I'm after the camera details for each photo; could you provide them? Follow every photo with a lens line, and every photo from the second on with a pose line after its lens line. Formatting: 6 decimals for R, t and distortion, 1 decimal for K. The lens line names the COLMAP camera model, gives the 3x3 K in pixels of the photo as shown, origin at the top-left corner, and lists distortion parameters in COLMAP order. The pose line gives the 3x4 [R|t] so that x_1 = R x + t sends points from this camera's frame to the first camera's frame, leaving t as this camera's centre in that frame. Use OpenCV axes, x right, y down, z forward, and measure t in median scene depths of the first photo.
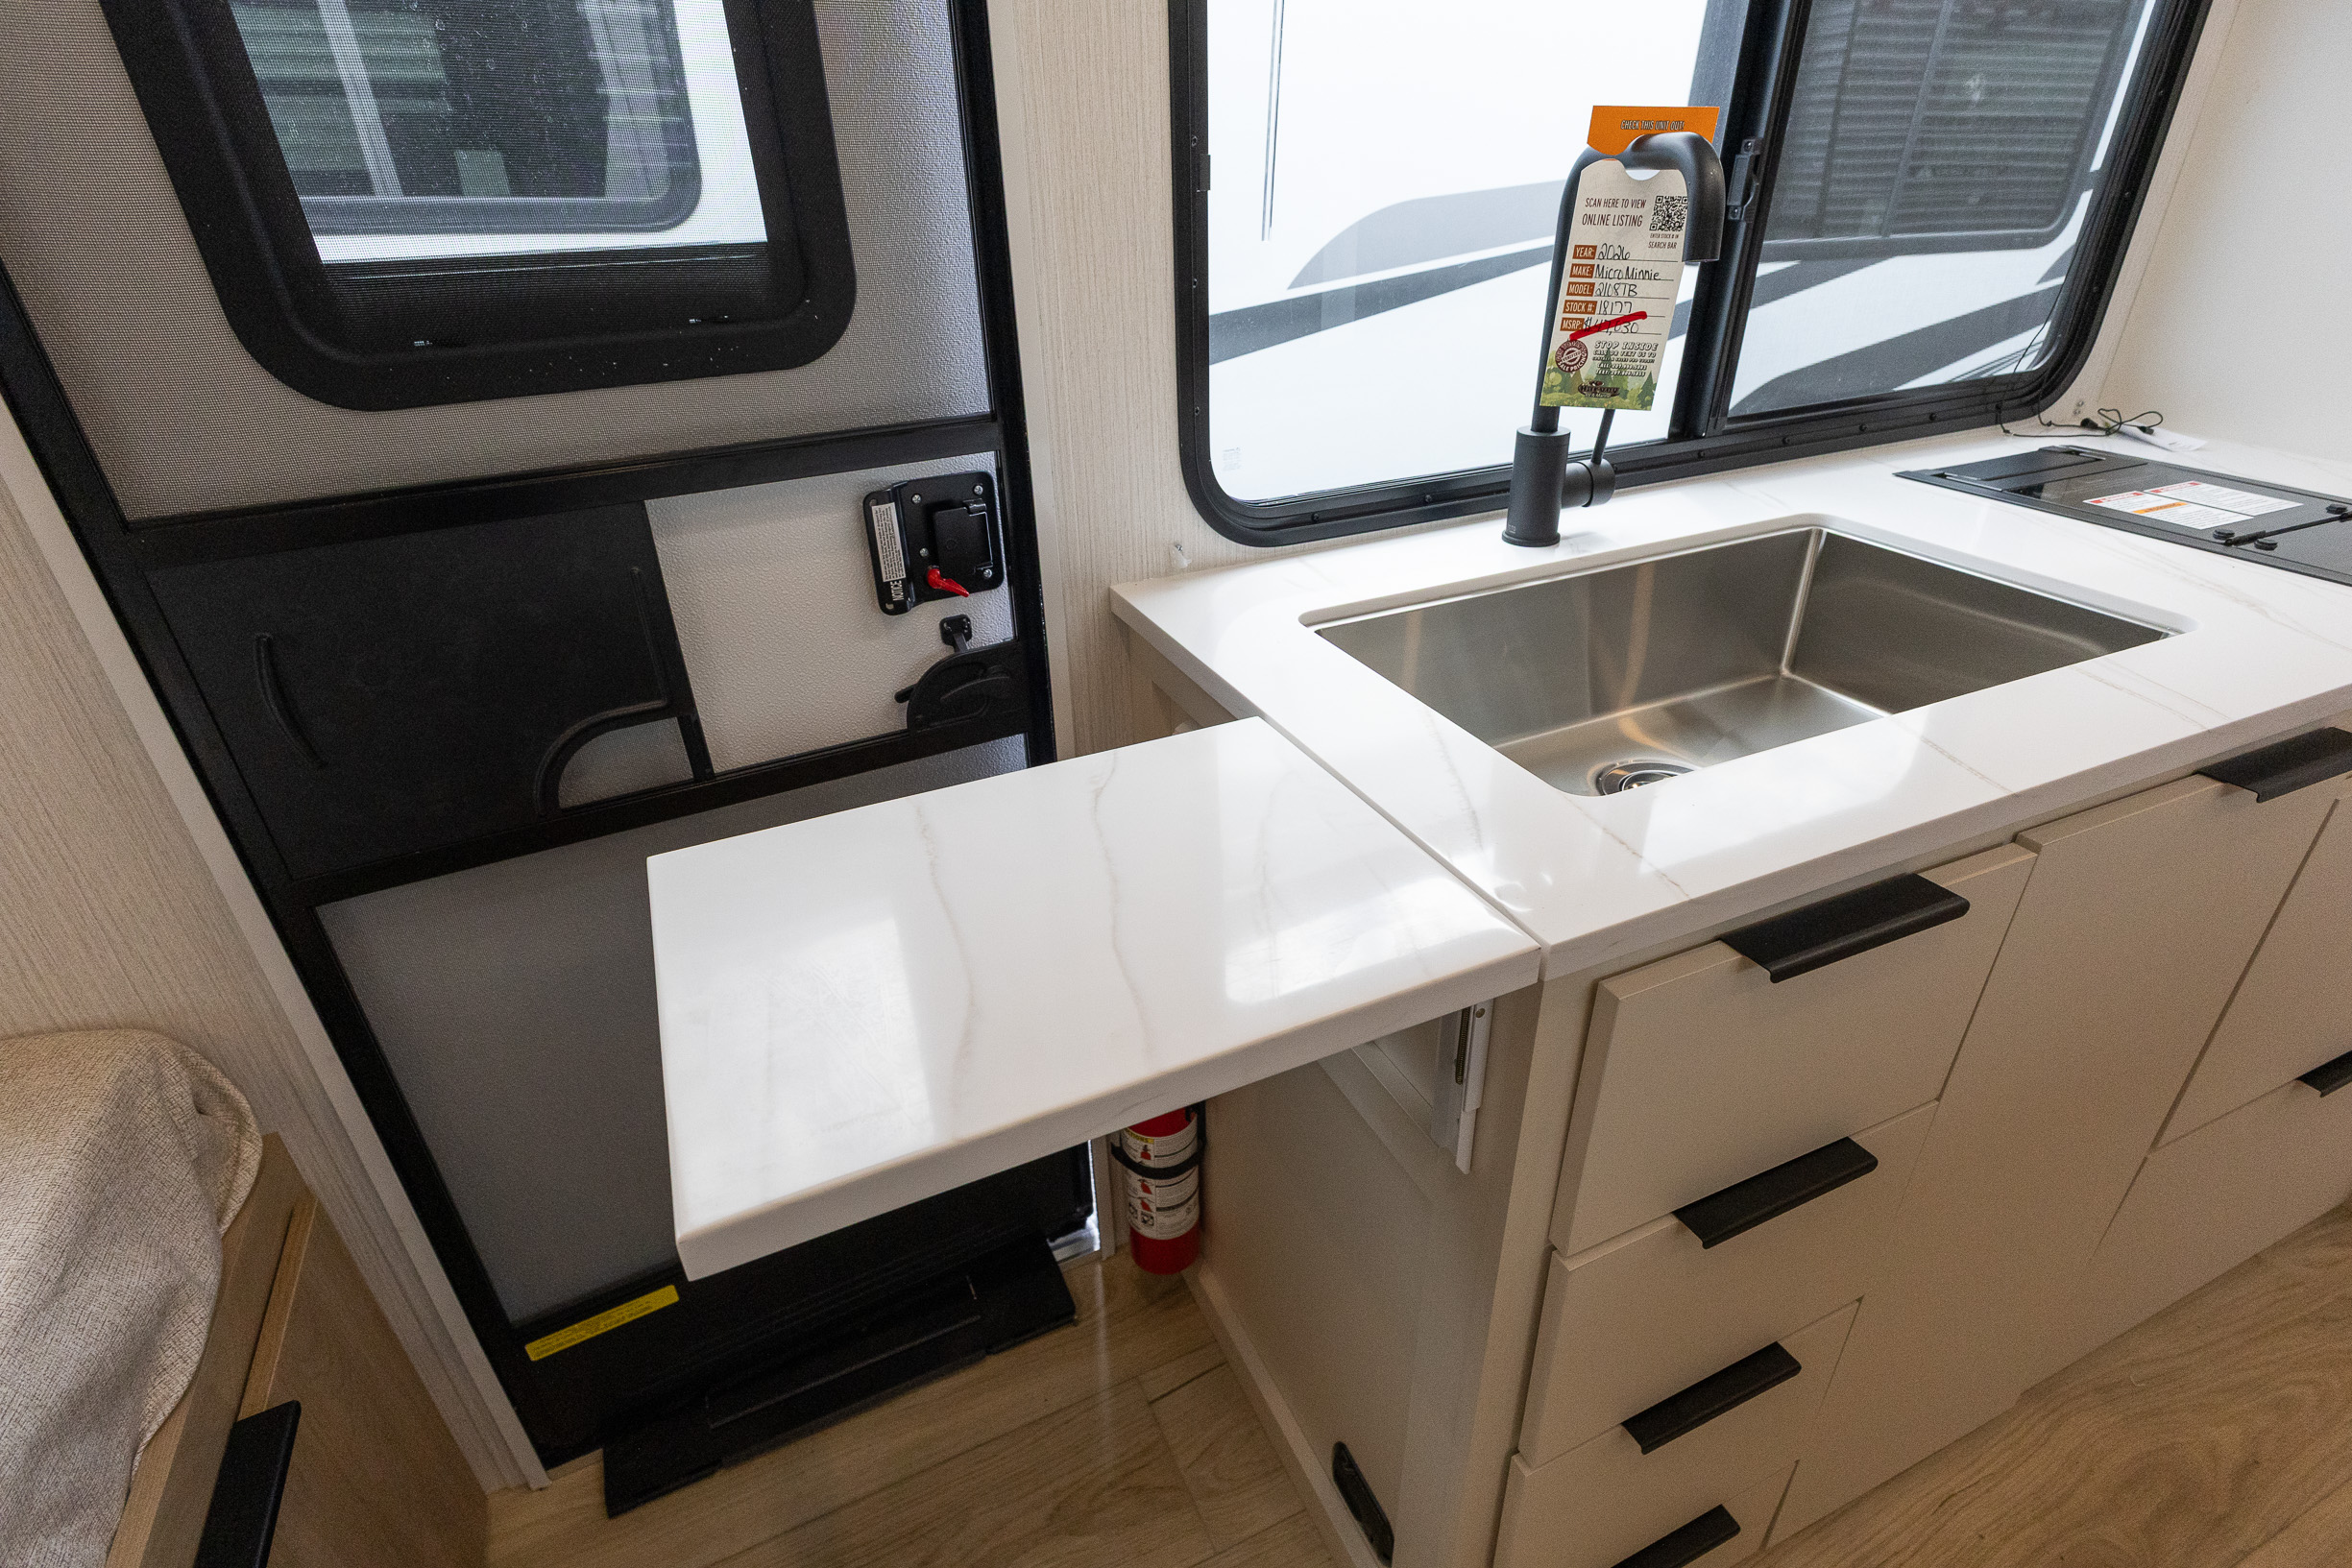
lens RADIAL K [[1157.9, 0, 1176.0], [0, 1157.9, 784.0], [0, 0, 1]] dist [0.013964, -0.000701]
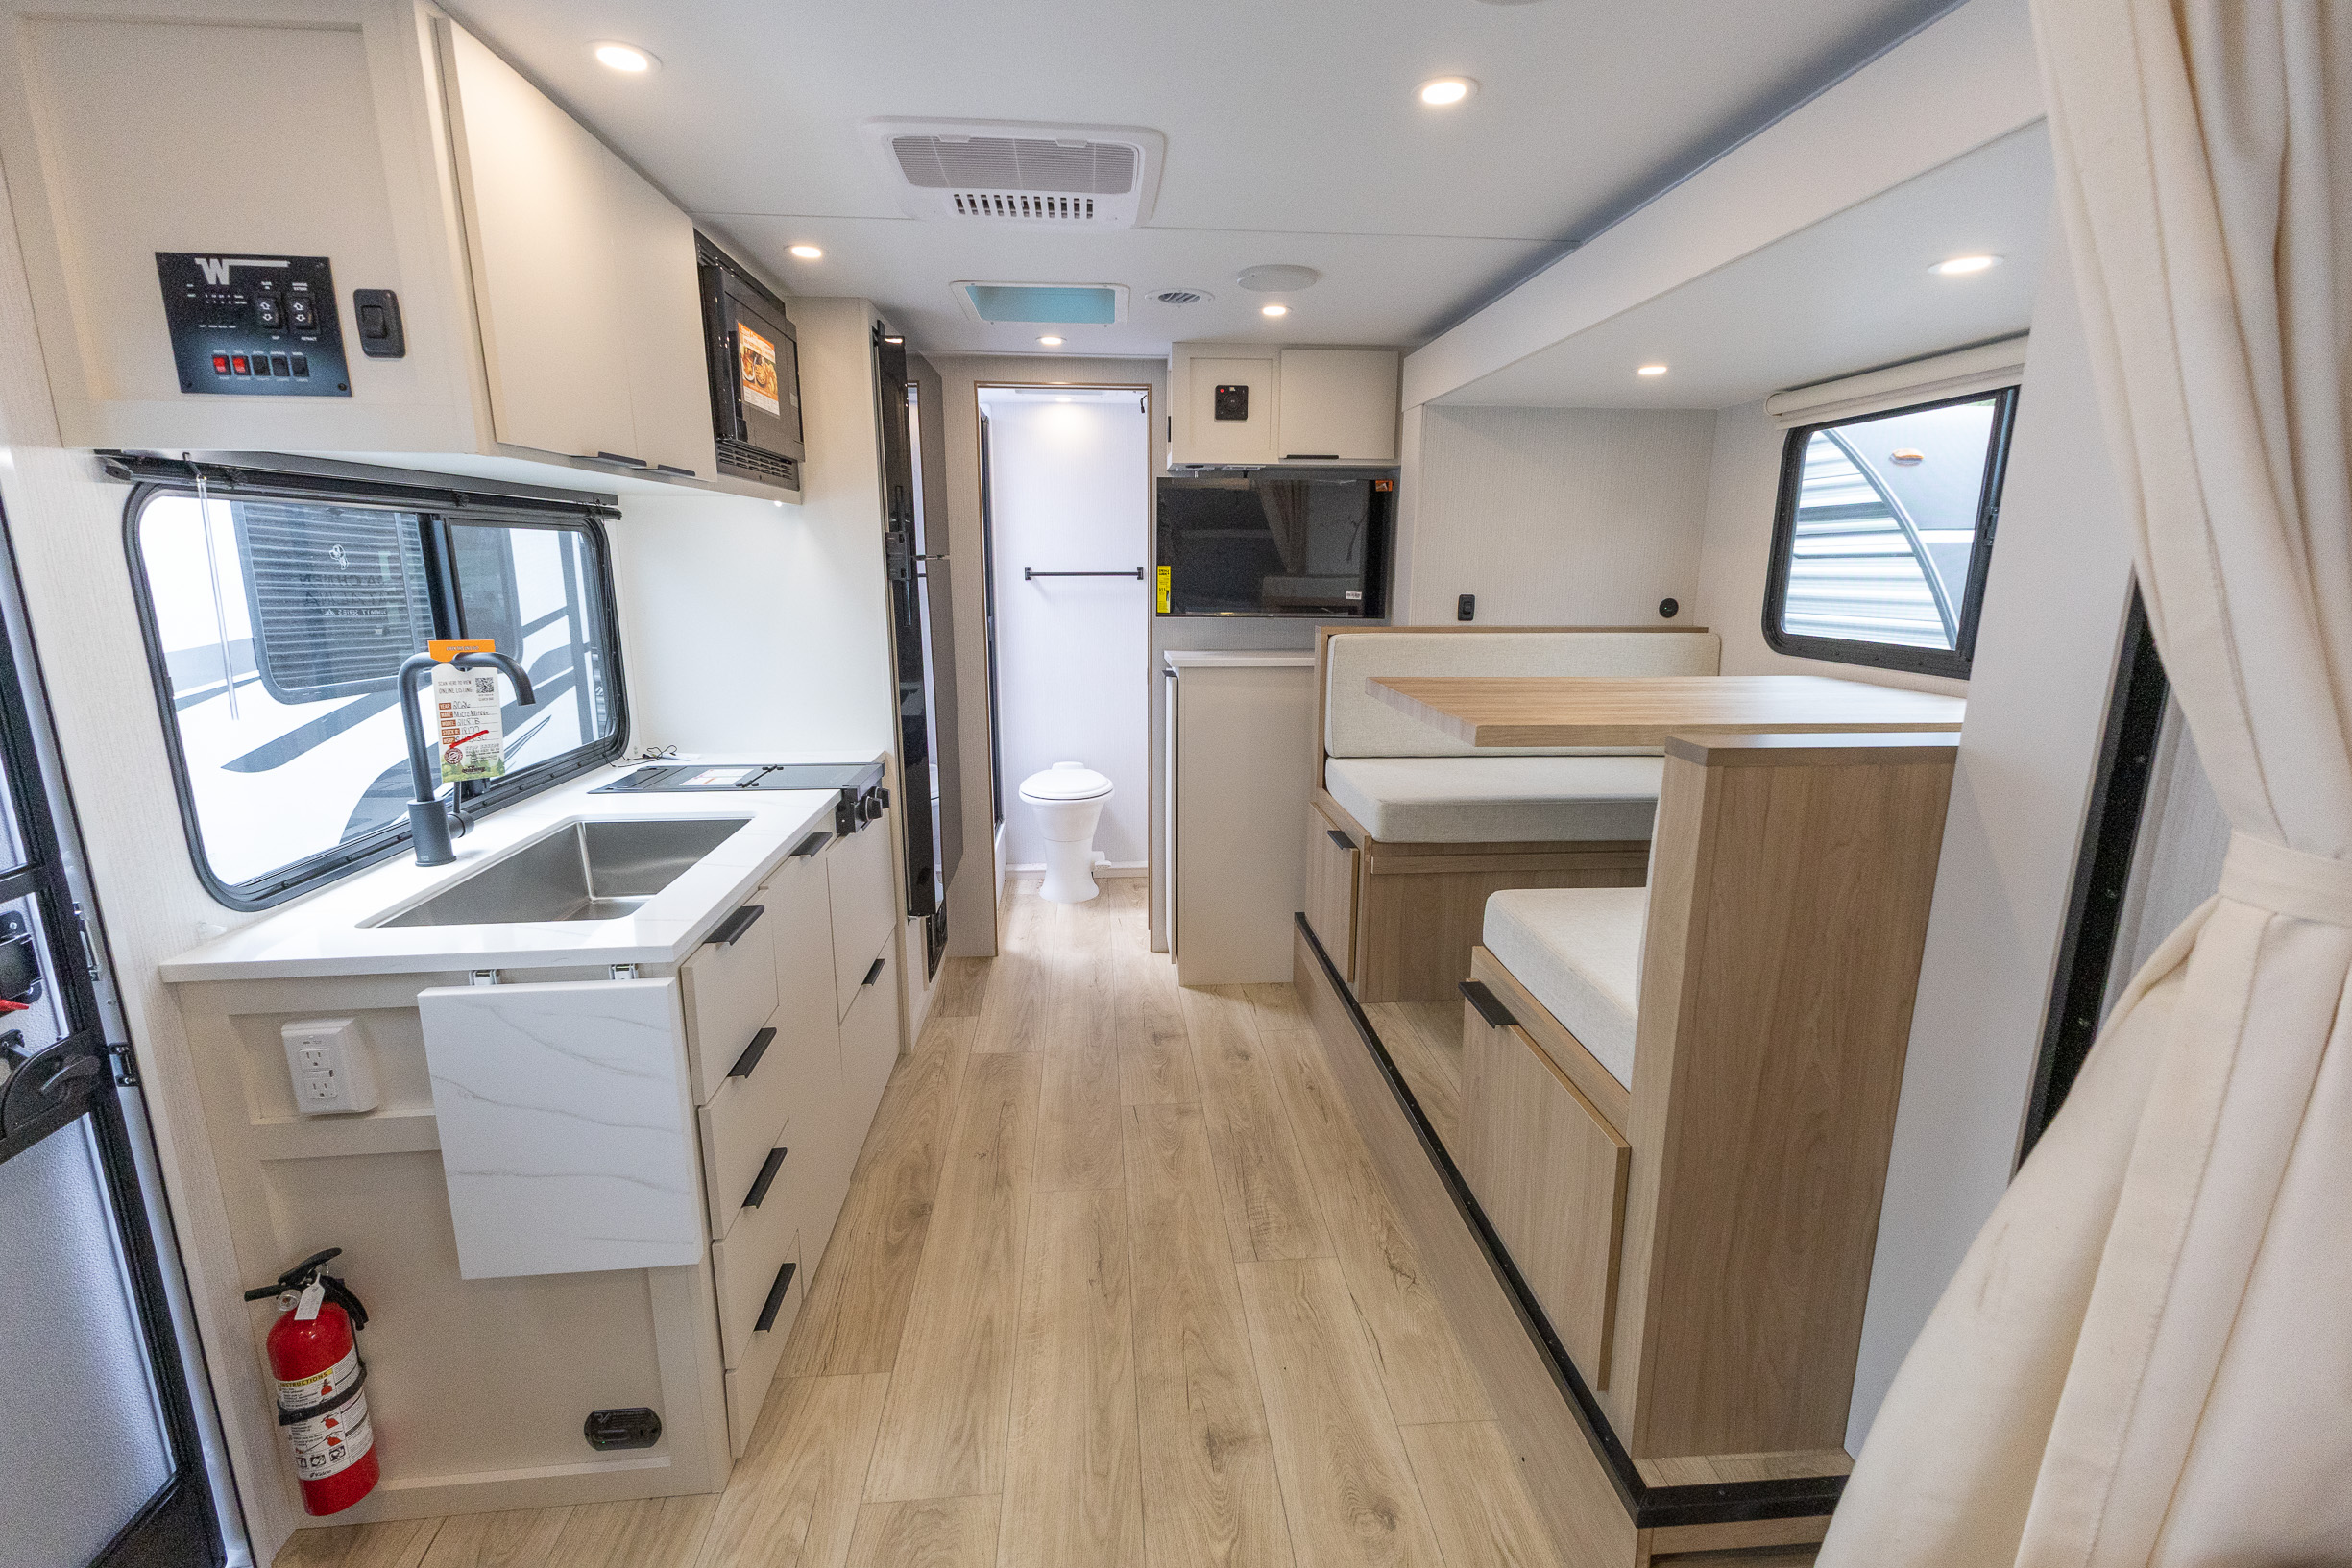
lens RADIAL K [[1026.4, 0, 1176.0], [0, 1026.4, 784.0], [0, 0, 1]] dist [0.020987, -0.006826]
pose [[0.332670, -0.180687, 0.925572, -0.800342], [0.453069, 0.891405, 0.011175, 0.176405], [-0.827079, 0.415631, 0.378407, -0.561182]]
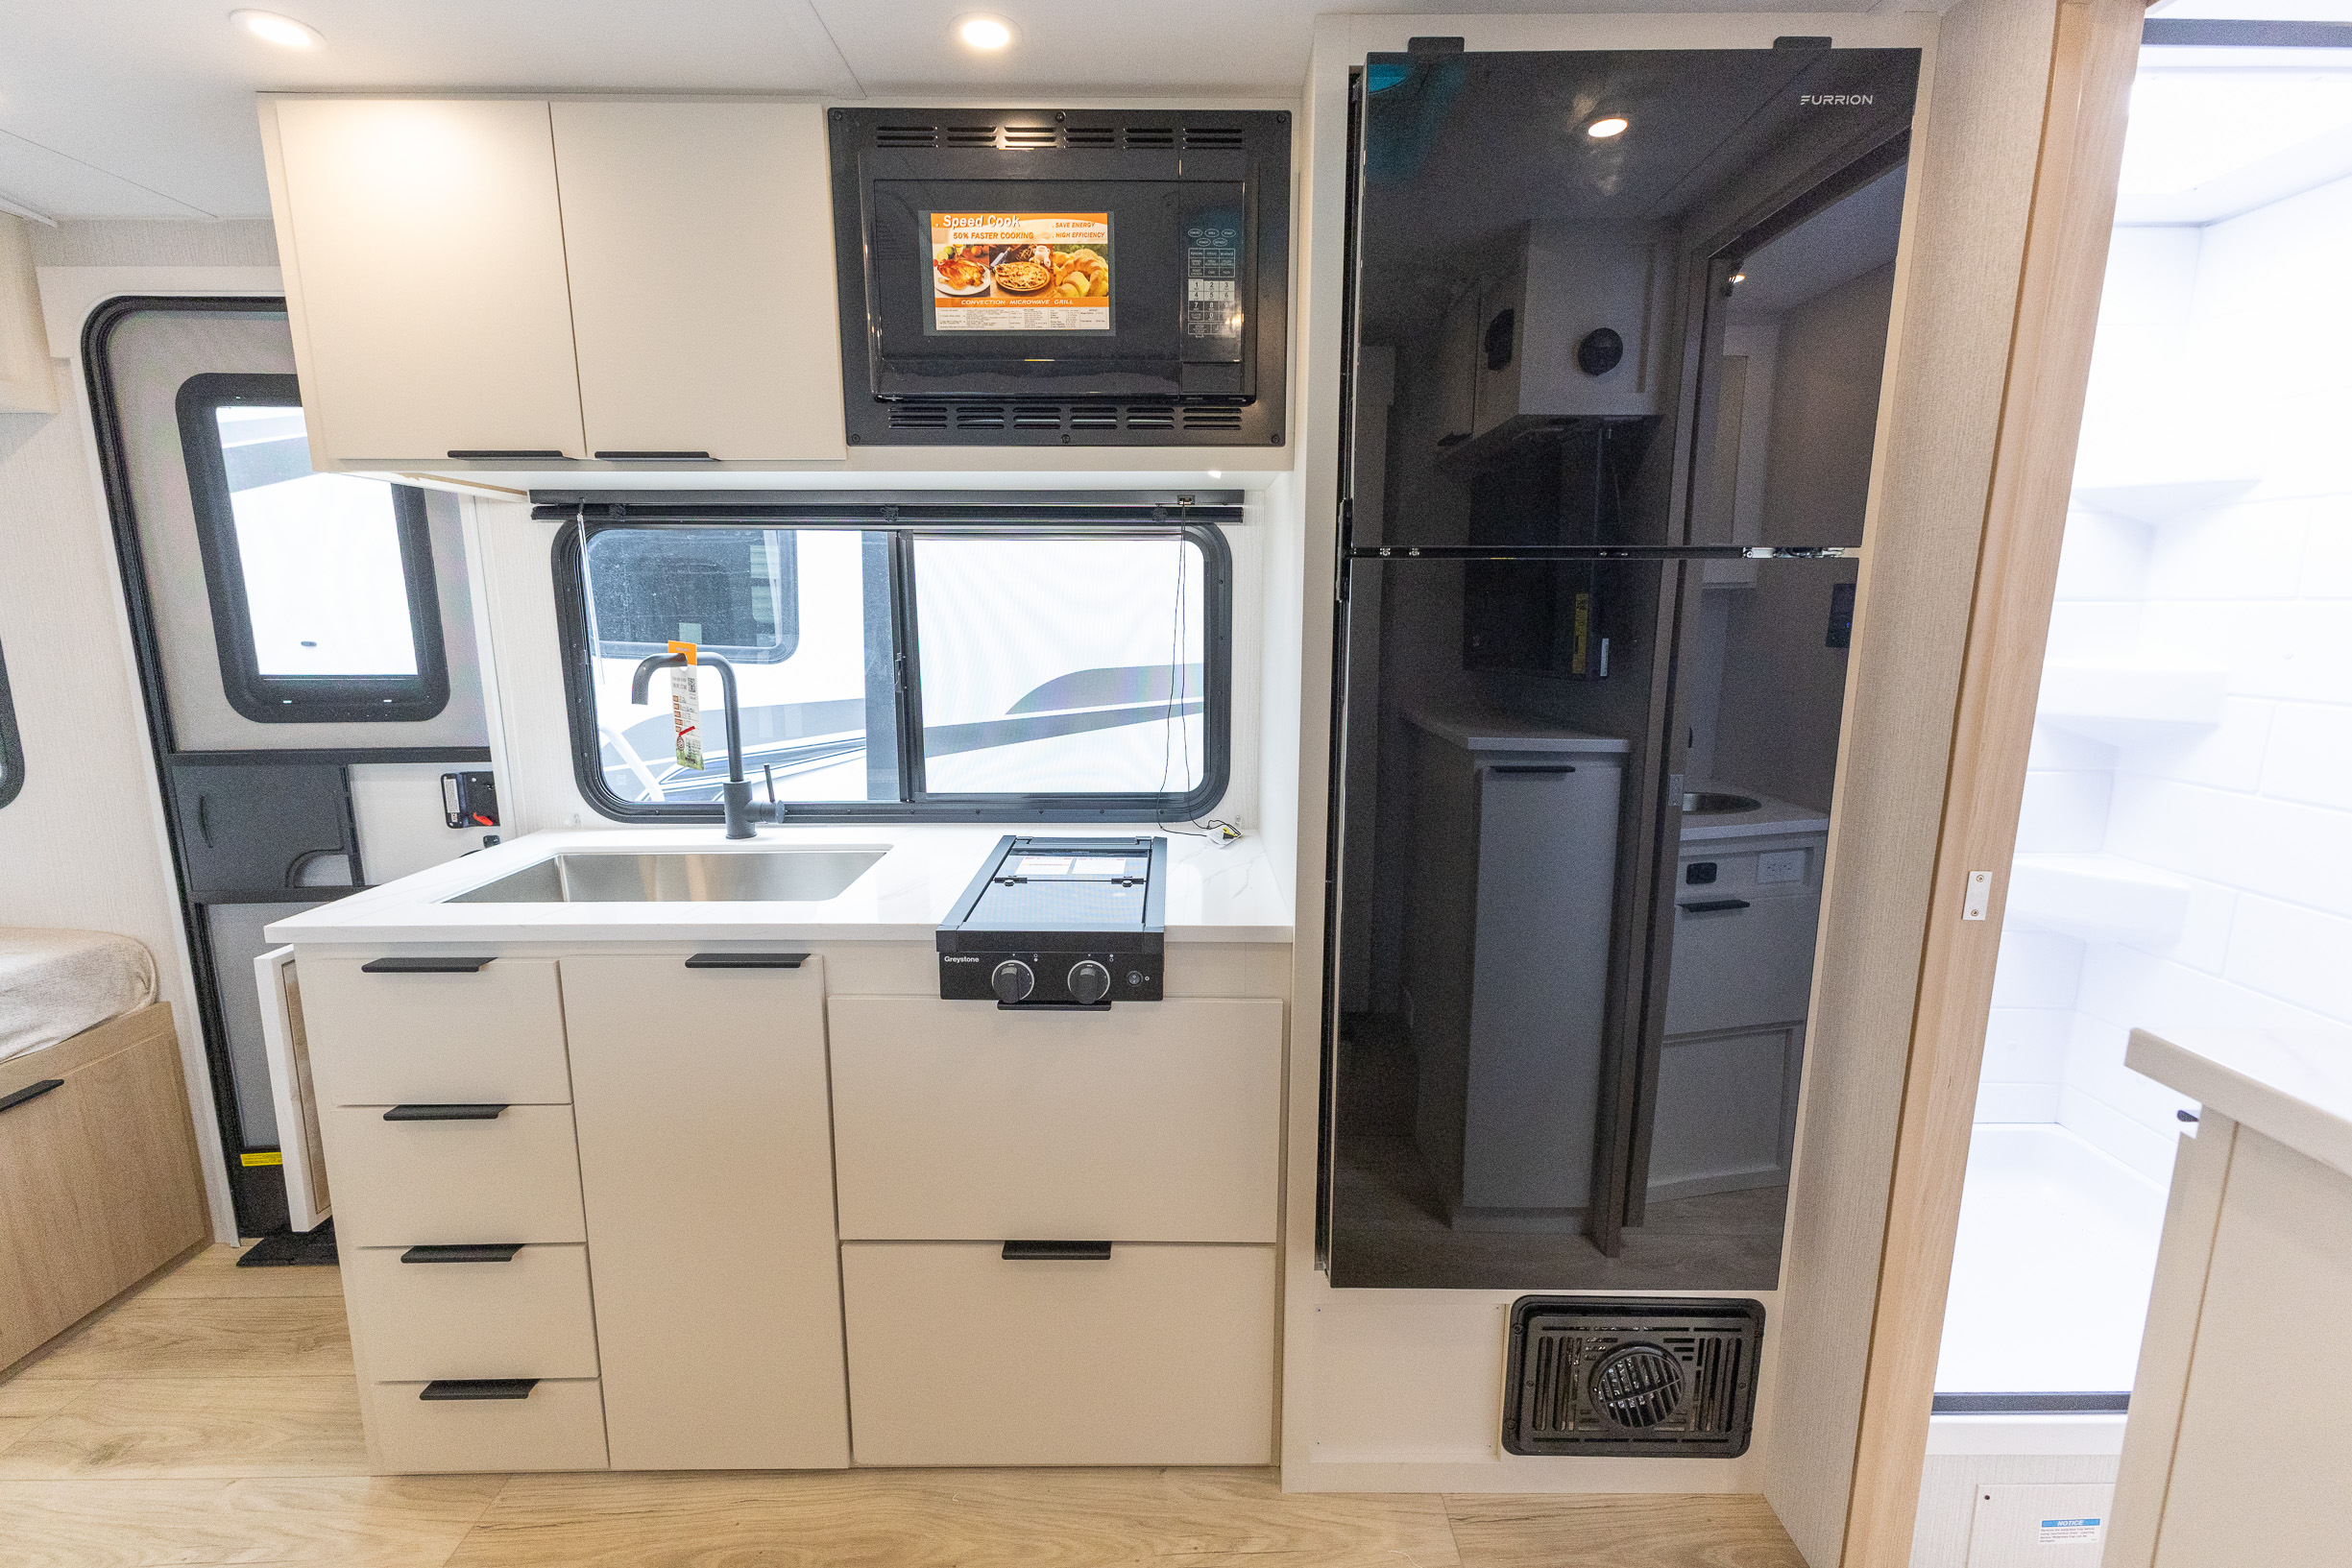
lens RADIAL K [[1026.4, 0, 1176.0], [0, 1026.4, 784.0], [0, 0, 1]] dist [0.020987, -0.006826]
pose [[0.915302, 0.090950, -0.392365, 1.830801], [-0.214293, 0.934810, -0.283210, 0.041944], [0.341028, 0.343304, 0.875124, -0.306094]]
